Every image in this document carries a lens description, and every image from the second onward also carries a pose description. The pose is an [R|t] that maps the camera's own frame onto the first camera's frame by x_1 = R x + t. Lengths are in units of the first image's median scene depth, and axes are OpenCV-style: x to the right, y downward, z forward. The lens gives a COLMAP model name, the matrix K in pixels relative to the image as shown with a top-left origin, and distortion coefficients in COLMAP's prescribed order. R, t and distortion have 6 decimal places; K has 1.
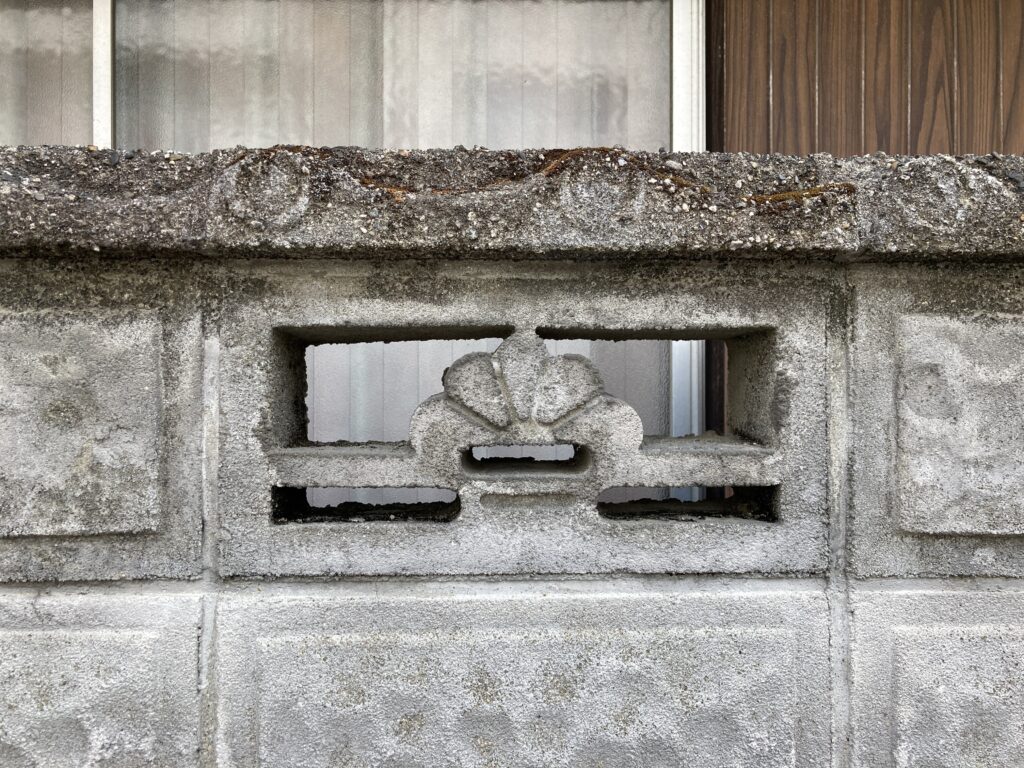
lens RADIAL K [[832.9, 0, 518.5], [0, 832.9, 382.2], [0, 0, 1]] dist [0.065577, -0.008445]
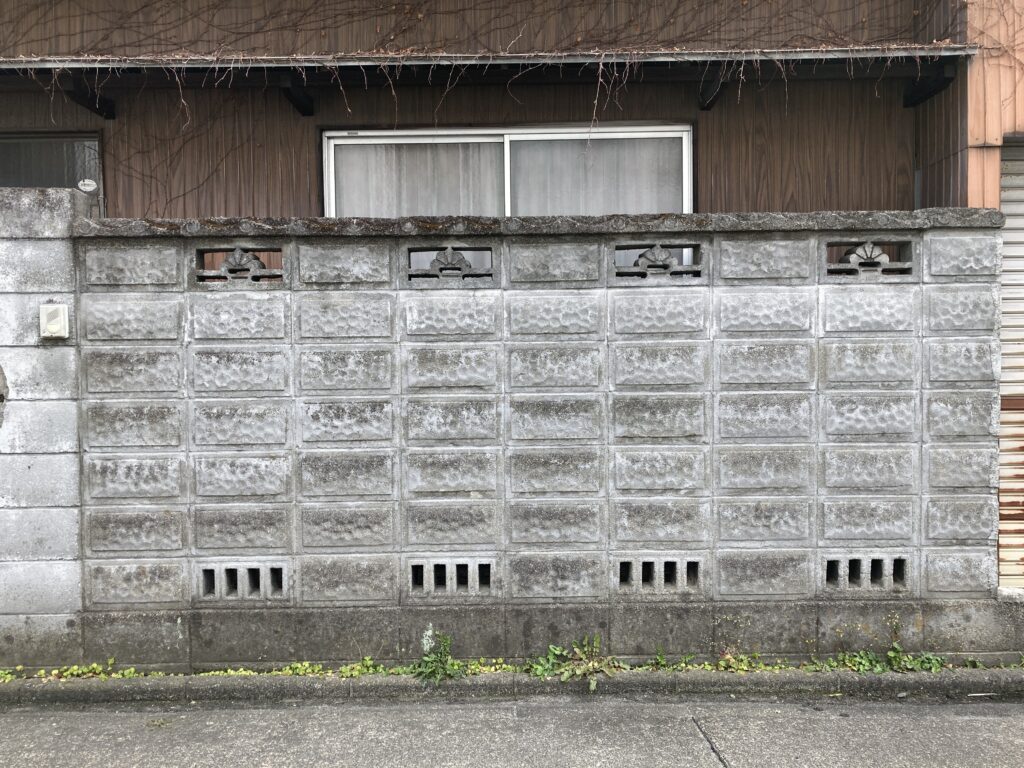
lens RADIAL K [[832.9, 0, 502.2], [0, 832.9, 385.2], [0, 0, 1]] dist [0.065577, -0.008445]
pose [[0.999158, -0.013182, -0.038846, -0.893341], [0.014563, 0.999264, 0.035478, 0.716858], [0.038350, -0.036014, 0.998615, -5.101895]]
